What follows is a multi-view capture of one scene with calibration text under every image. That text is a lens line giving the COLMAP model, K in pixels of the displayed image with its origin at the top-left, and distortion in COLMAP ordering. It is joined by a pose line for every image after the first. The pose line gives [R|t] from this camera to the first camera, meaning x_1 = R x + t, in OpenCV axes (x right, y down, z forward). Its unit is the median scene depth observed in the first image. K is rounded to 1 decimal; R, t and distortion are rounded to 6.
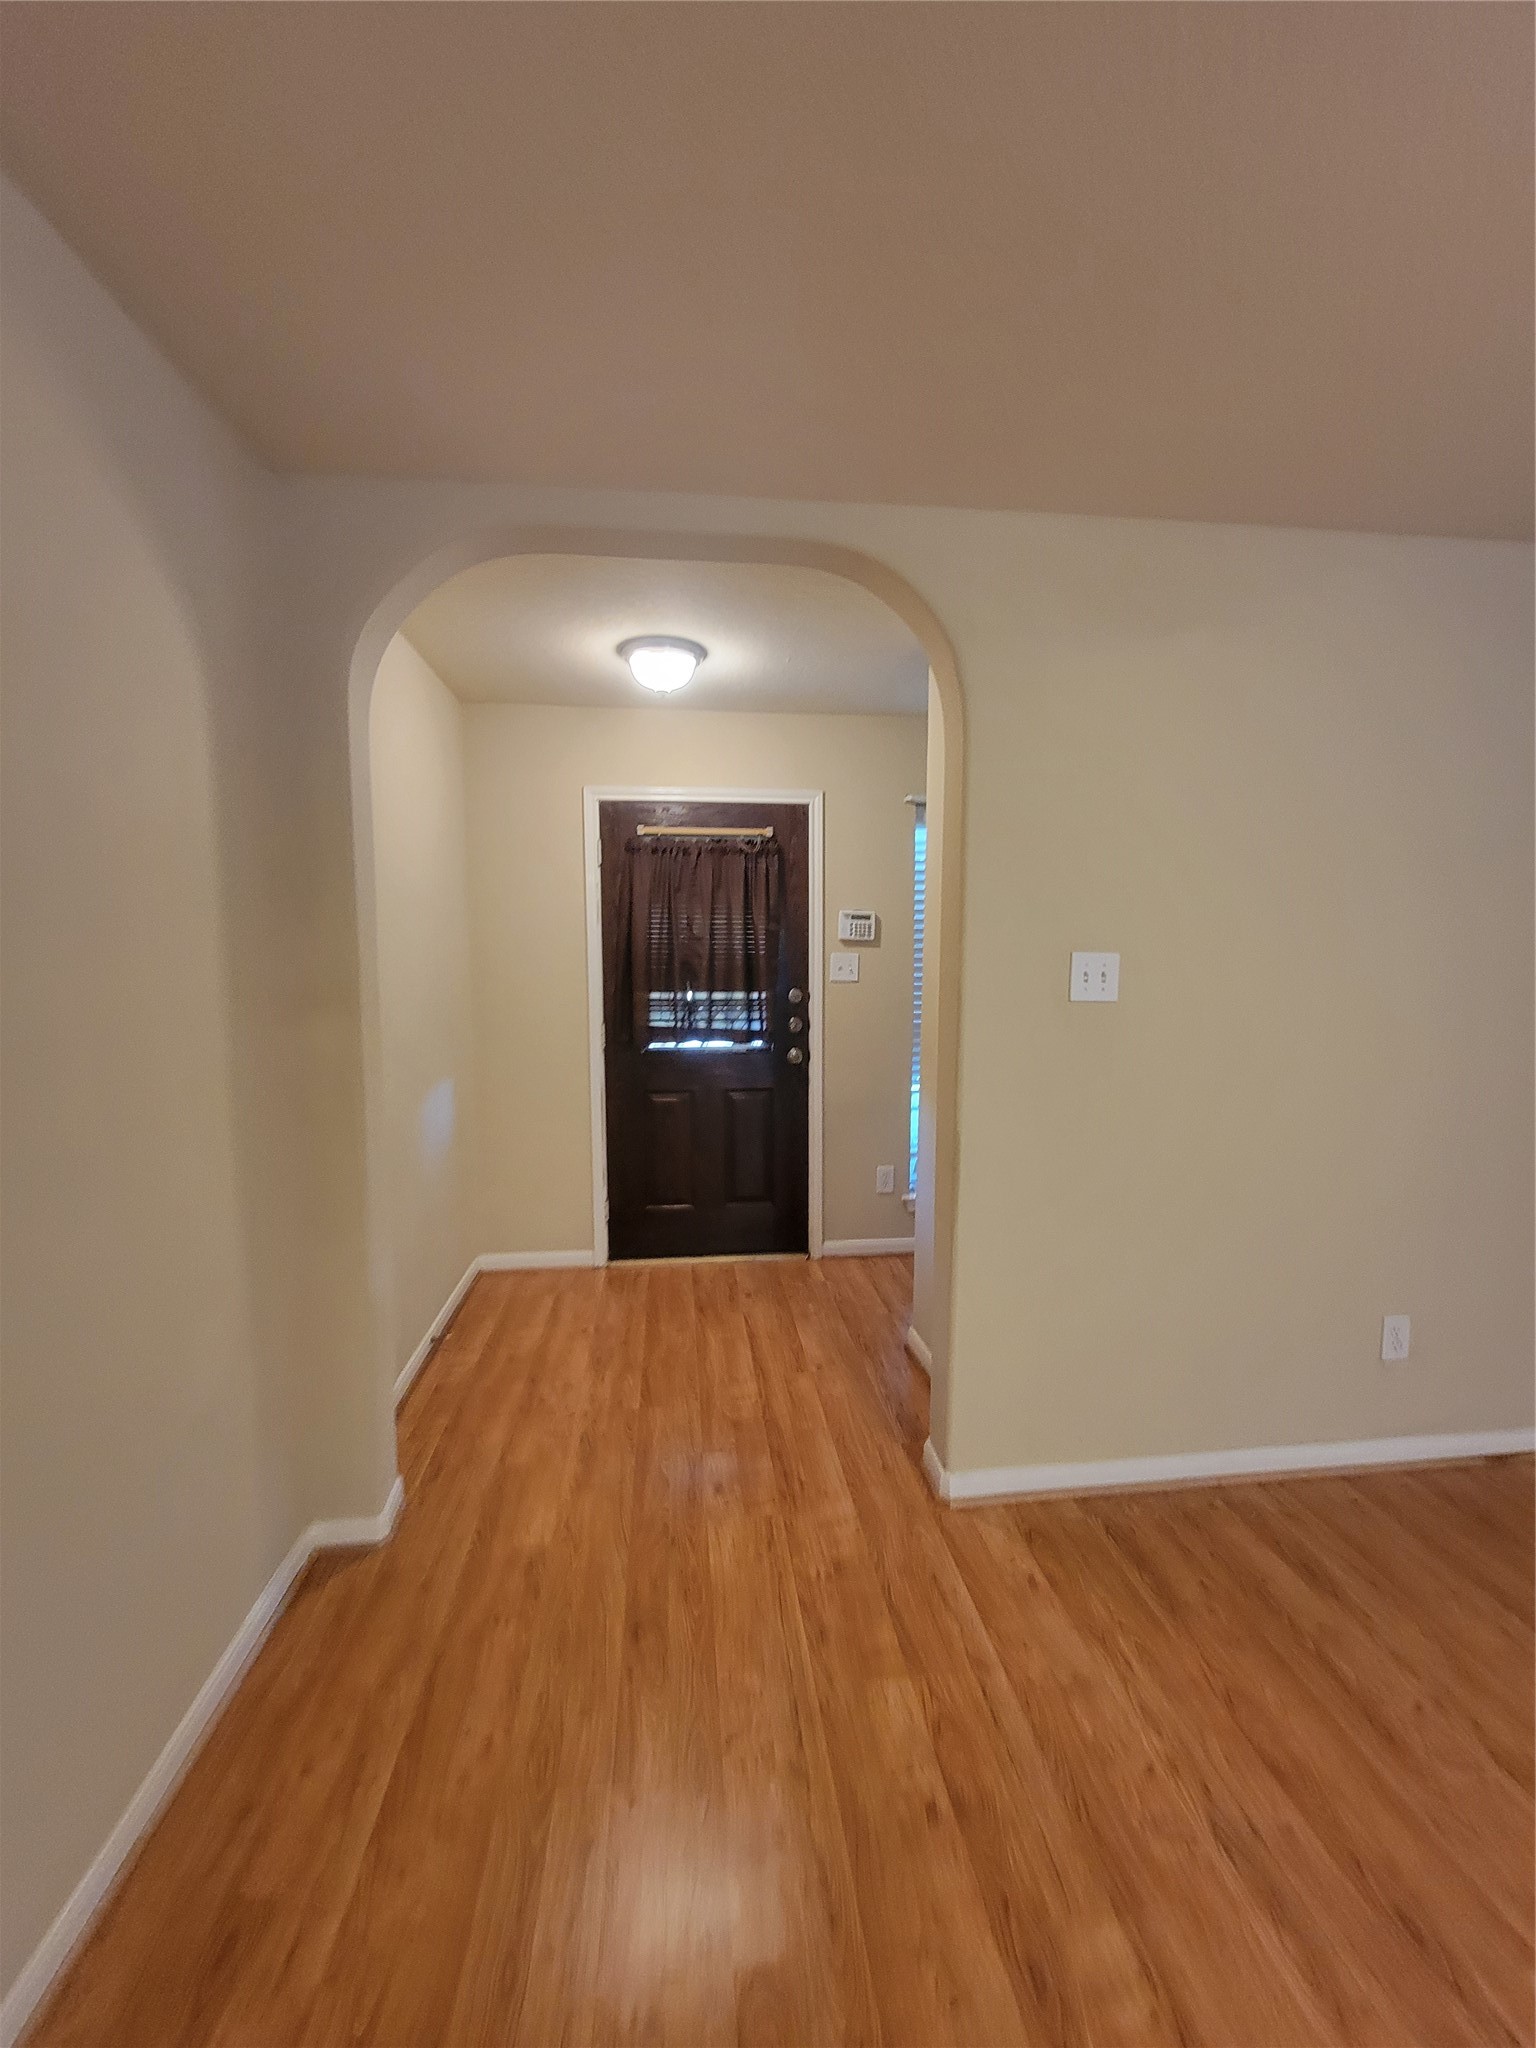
lens RADIAL K [[820.3, 0, 768.0], [0, 820.3, 1024.0], [0, 0, 1]] dist [-0.045857, 0.000032]
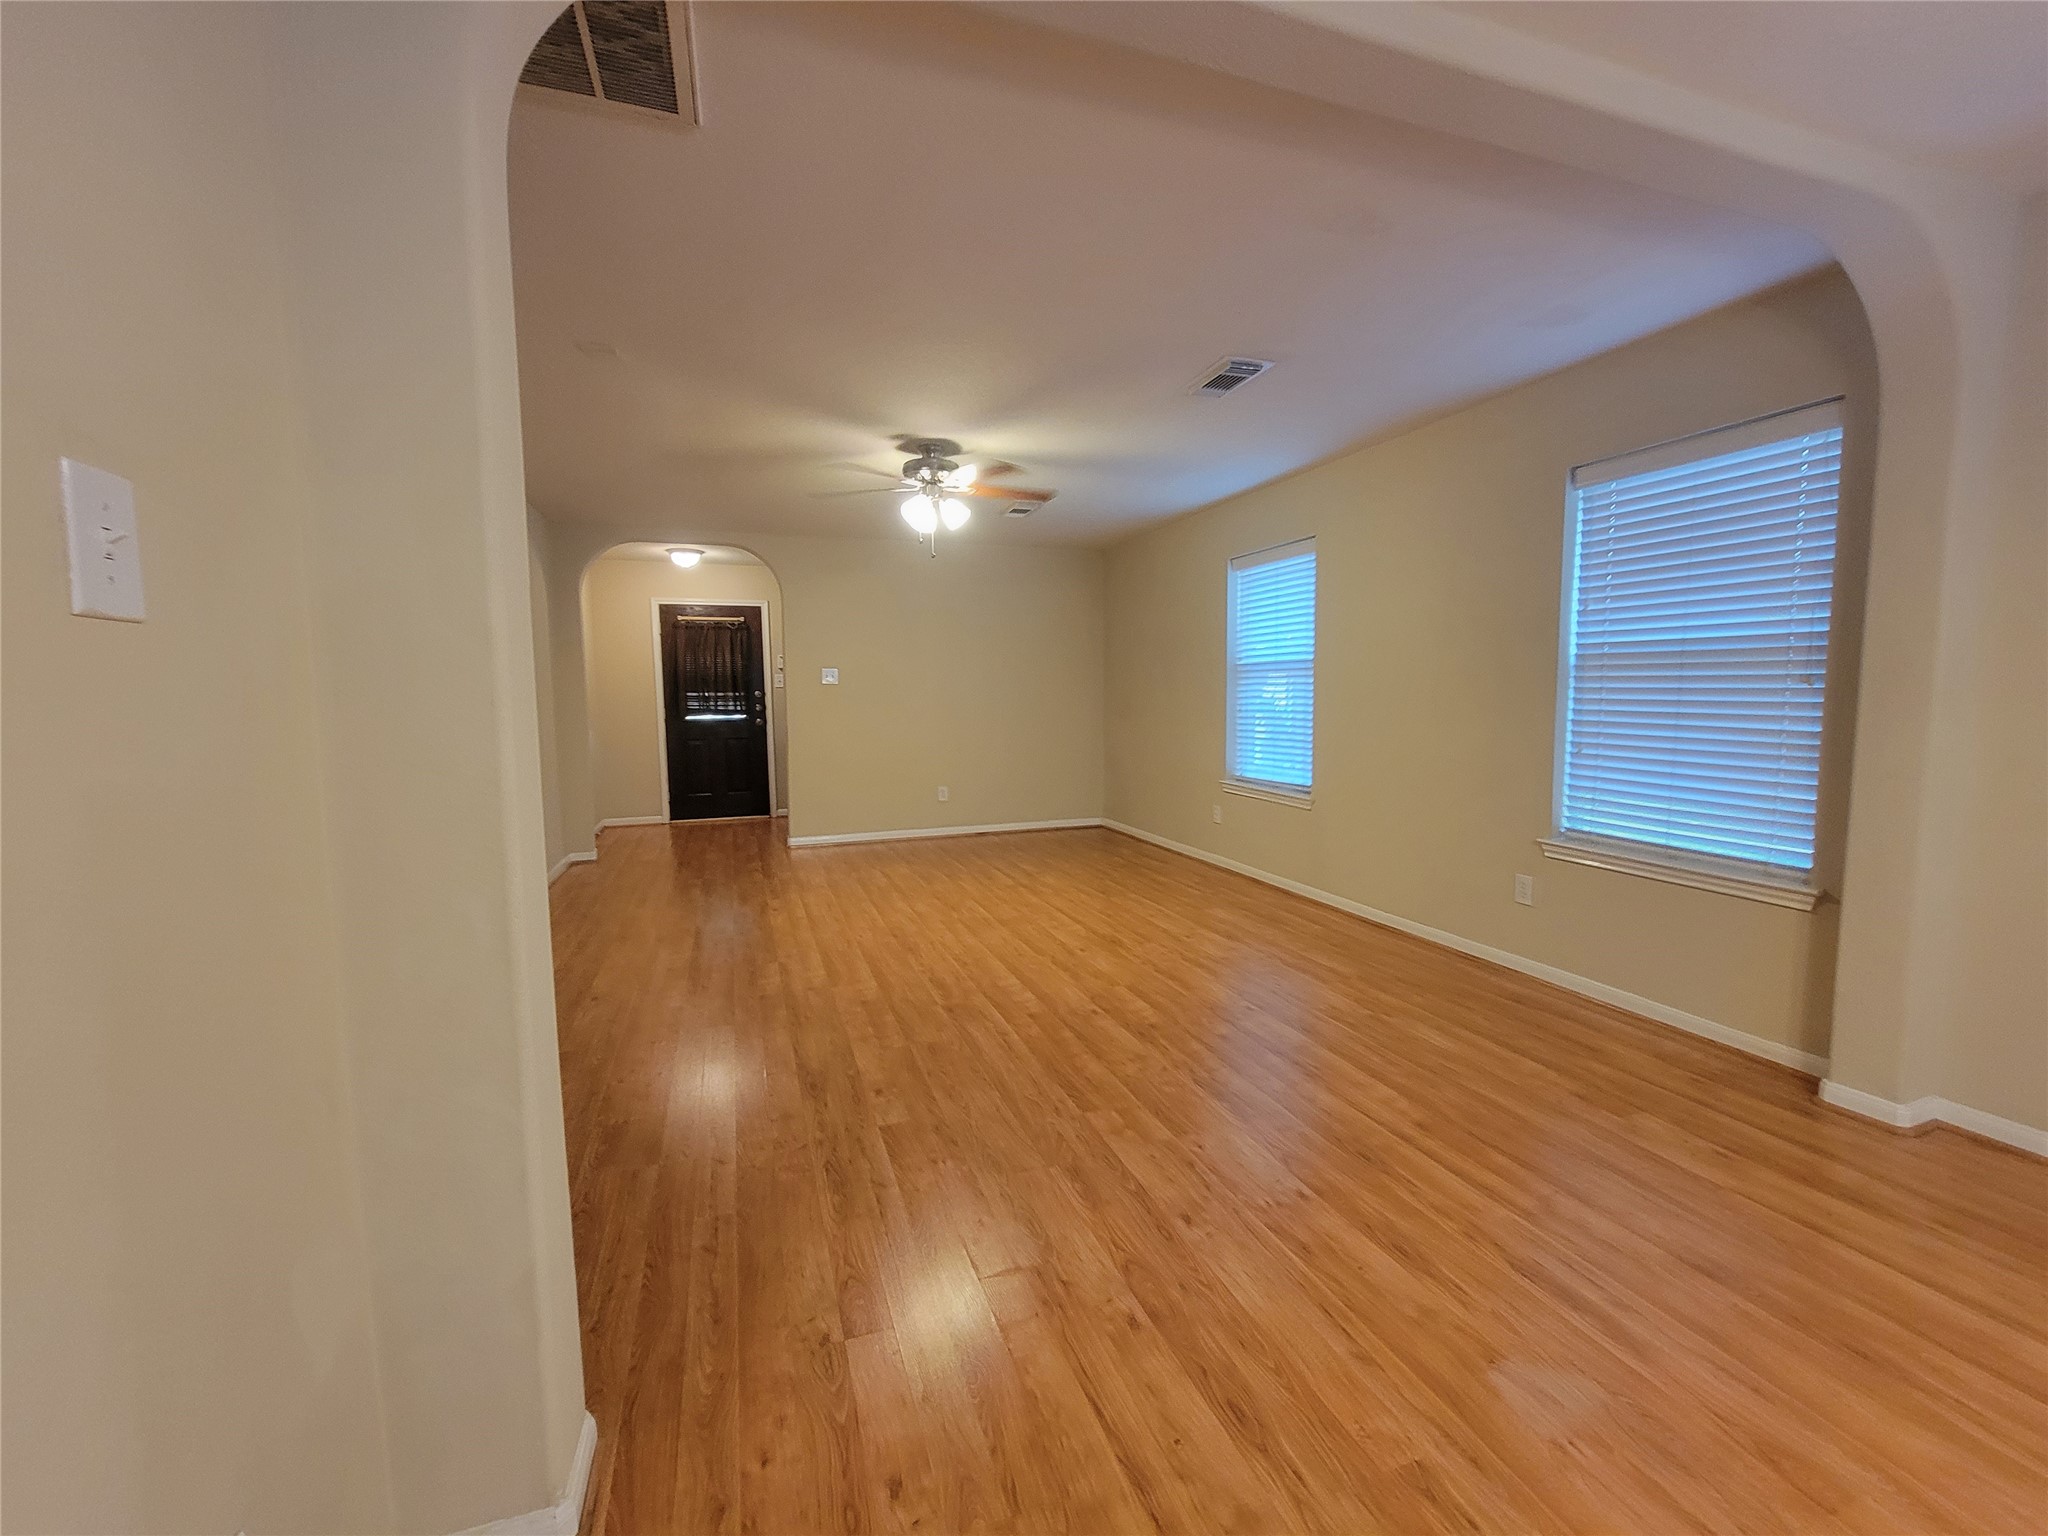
lens RADIAL K [[843.6, 0, 1024.2], [0, 843.6, 773.0], [0, 0, 1]] dist [0.000152, 0.000147]
pose [[0.975274, -0.028897, 0.219102, 0.232331], [0.028118, 0.999582, 0.006675, 0.185129], [-0.219203, -0.000350, 0.975679, -1.379782]]
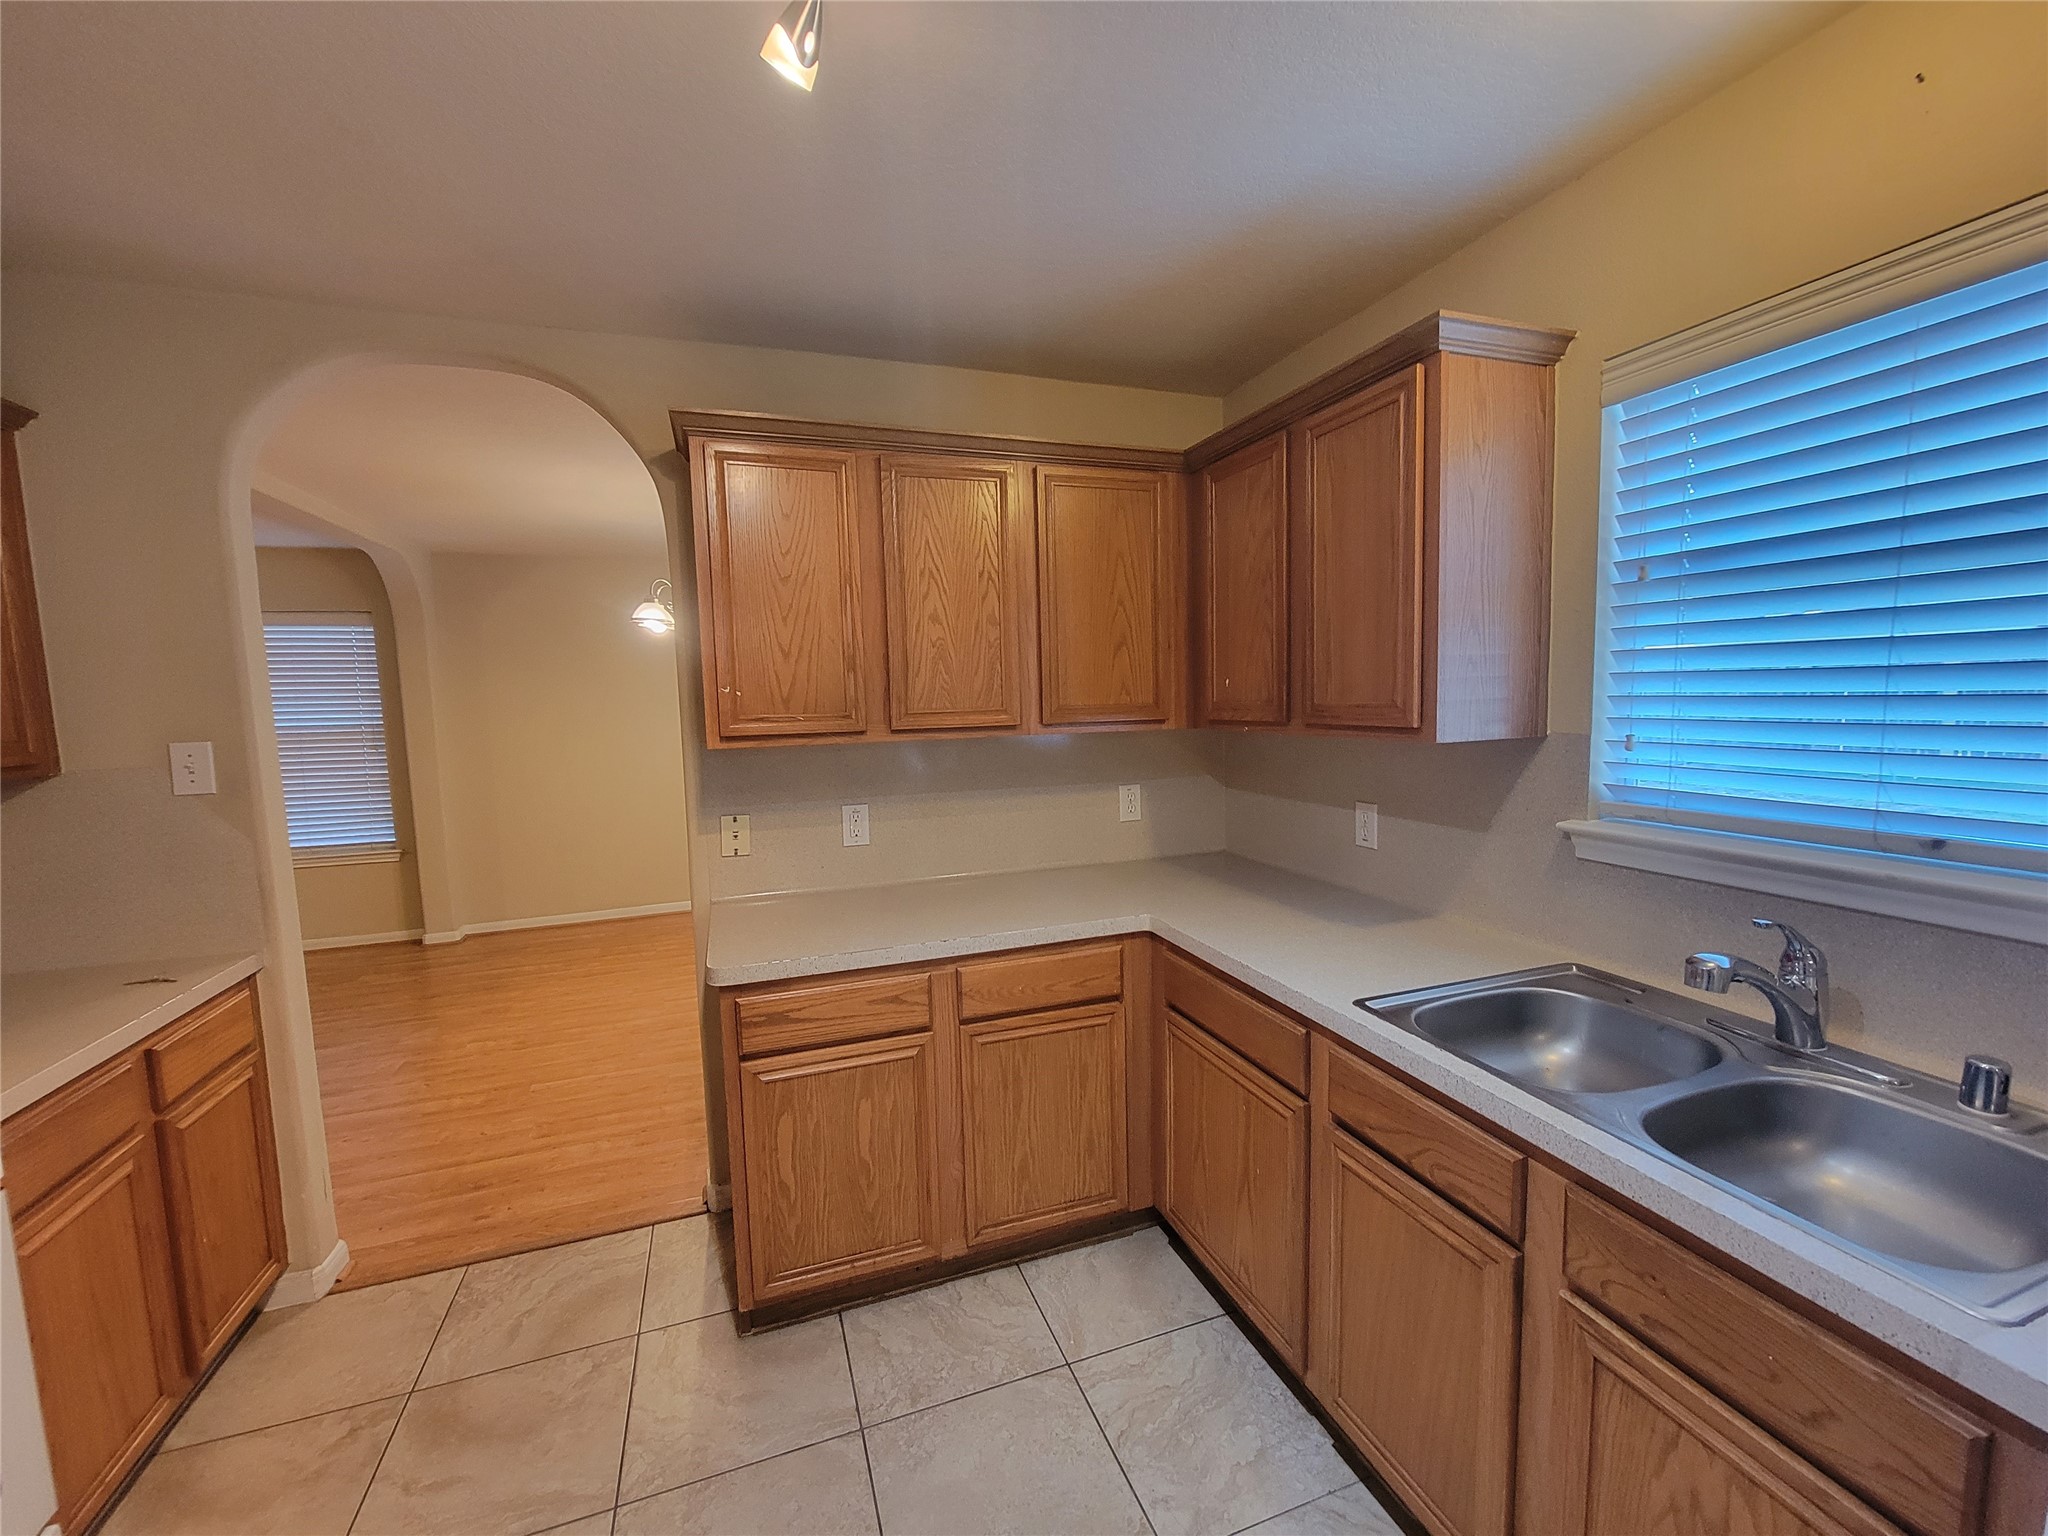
lens RADIAL K [[831.8, 0, 1024.7], [0, 831.8, 765.9], [0, 0, 1]] dist [-0.000357, 0.000353]
pose [[-0.223392, -0.071985, 0.972067, -0.610905], [0.115812, 0.988245, 0.099798, 0.144557], [-0.967824, 0.134871, -0.212430, -1.595417]]
